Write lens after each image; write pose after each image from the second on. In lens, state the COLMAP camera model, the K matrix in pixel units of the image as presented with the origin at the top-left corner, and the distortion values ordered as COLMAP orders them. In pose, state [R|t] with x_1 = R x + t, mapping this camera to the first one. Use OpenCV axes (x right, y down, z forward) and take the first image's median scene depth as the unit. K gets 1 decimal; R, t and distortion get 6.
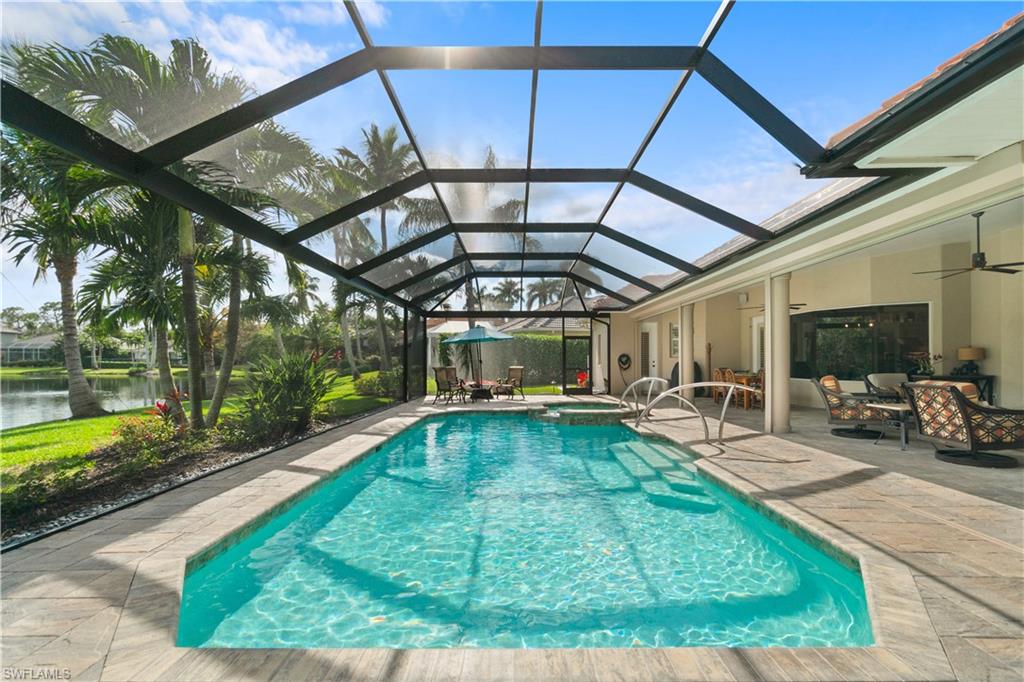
lens RADIAL K [[442.3, 0, 514.0], [0, 442.3, 348.1], [0, 0, 1]] dist [-0.011209, 0.000528]
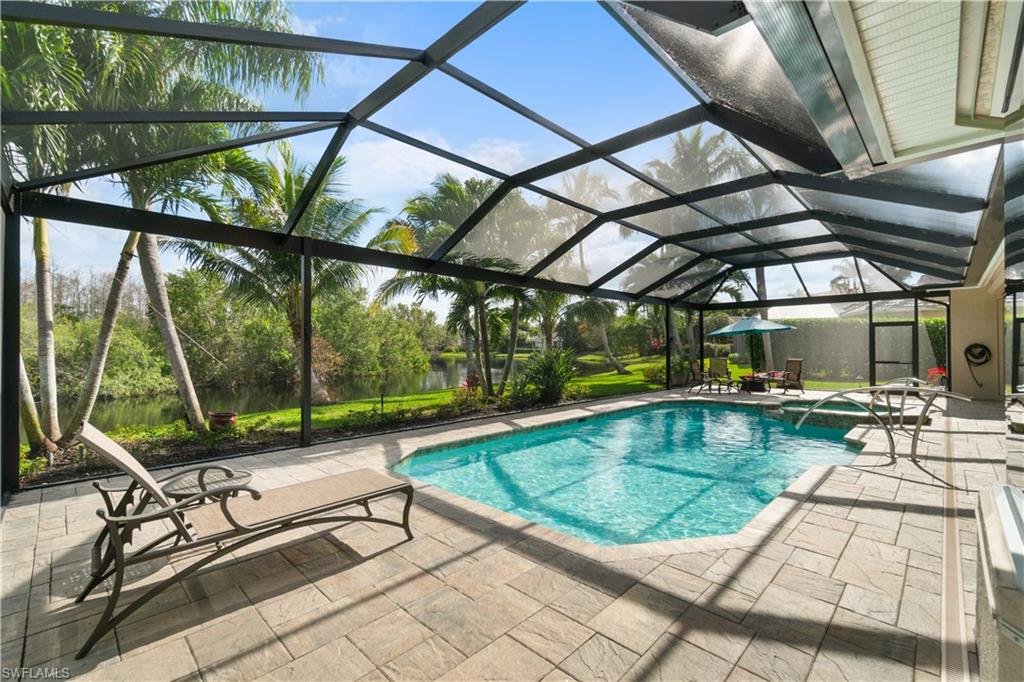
lens RADIAL K [[442.3, 0, 517.3], [0, 442.3, 342.5], [0, 0, 1]] dist [-0.011209, 0.000528]
pose [[0.713577, -0.009419, -0.700513, 0.219893], [0.023858, 0.999656, 0.010861, -0.015375], [0.700170, -0.024463, 0.713557, -0.052596]]
